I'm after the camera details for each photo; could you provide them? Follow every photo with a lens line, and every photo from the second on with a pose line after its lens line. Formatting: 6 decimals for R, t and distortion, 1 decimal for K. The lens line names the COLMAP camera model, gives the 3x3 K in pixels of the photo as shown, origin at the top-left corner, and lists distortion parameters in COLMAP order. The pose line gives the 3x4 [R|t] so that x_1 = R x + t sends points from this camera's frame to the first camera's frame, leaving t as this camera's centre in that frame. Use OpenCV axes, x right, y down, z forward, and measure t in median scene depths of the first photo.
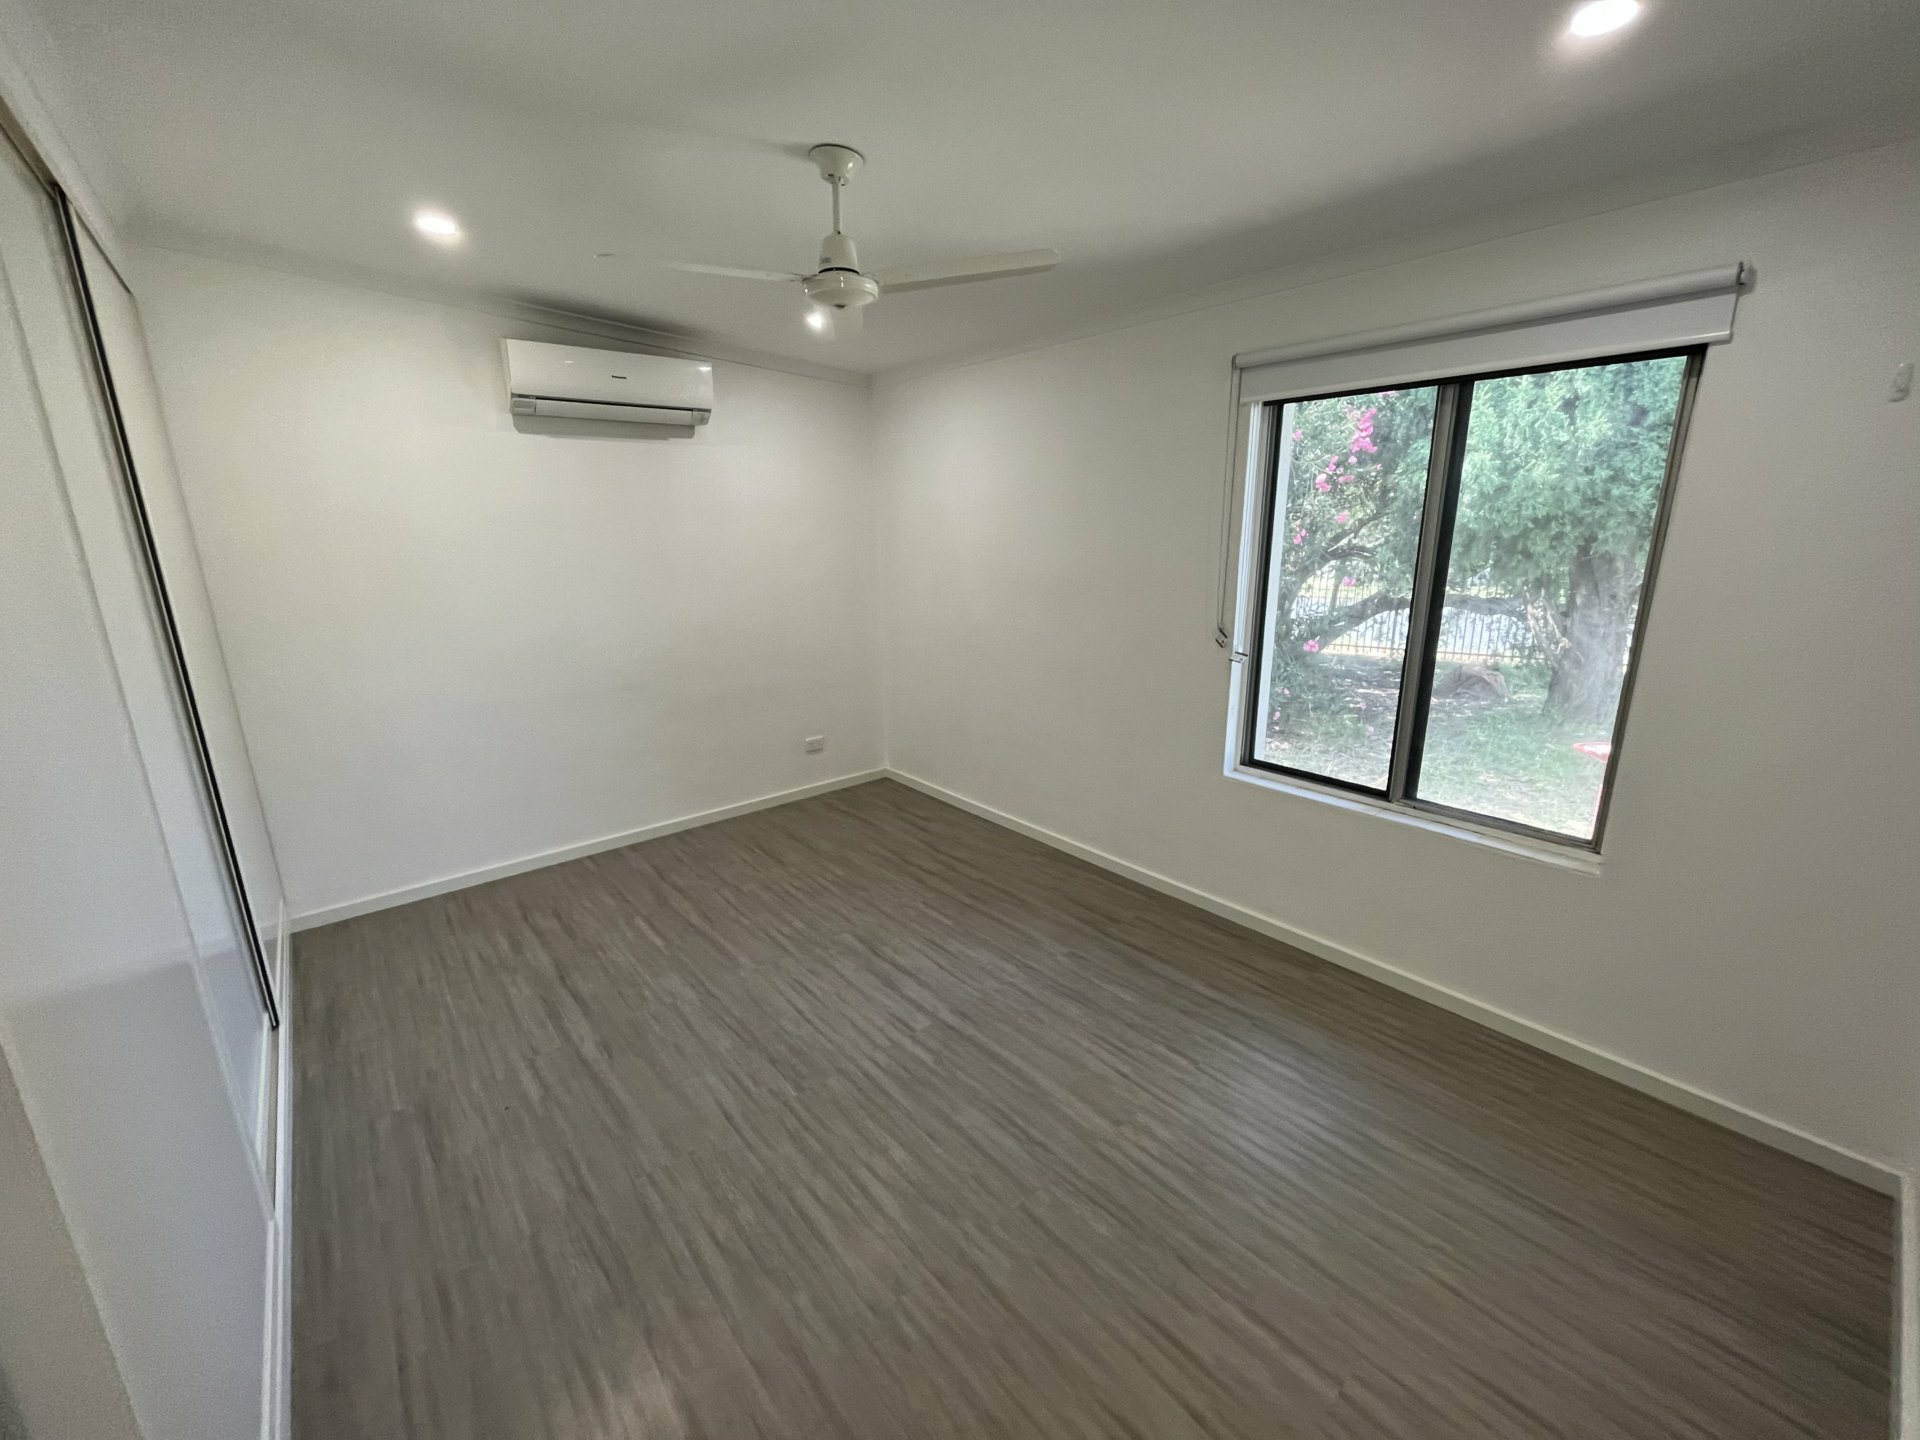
lens RADIAL K [[775.1, 0, 957.6], [0, 775.1, 714.8], [0, 0, 1]] dist [0.001277, 0.000375]
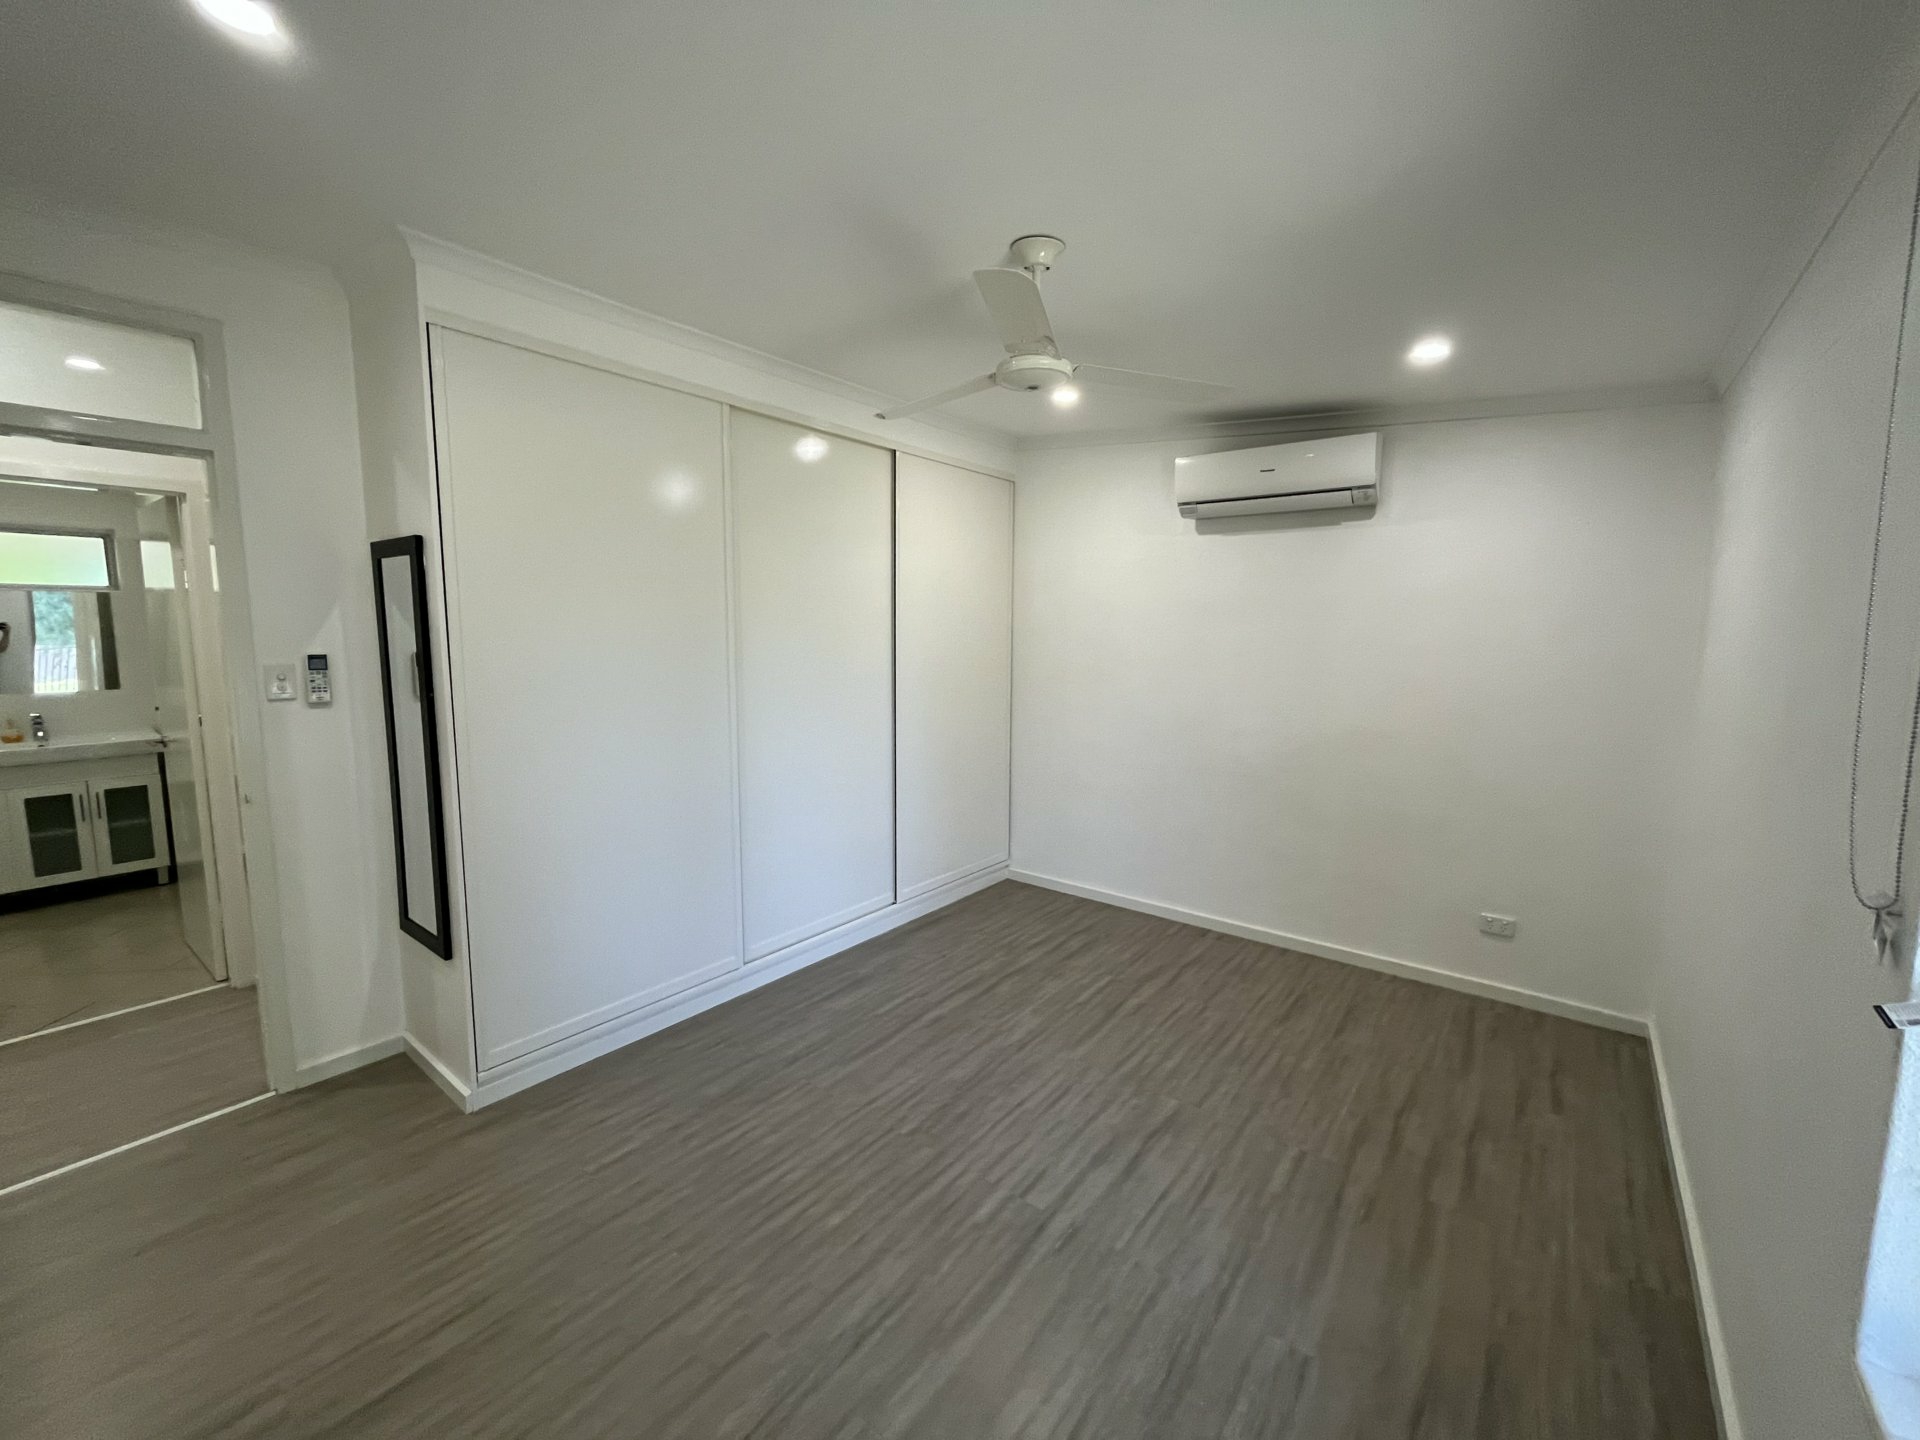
lens RADIAL K [[775.1, 0, 957.6], [0, 775.1, 714.8], [0, 0, 1]] dist [0.001277, 0.000375]
pose [[0.202614, 0.126817, -0.971012, 0.564494], [-0.248047, 0.965888, 0.074389, -0.116931], [0.947323, 0.225784, 0.227159, 0.519708]]
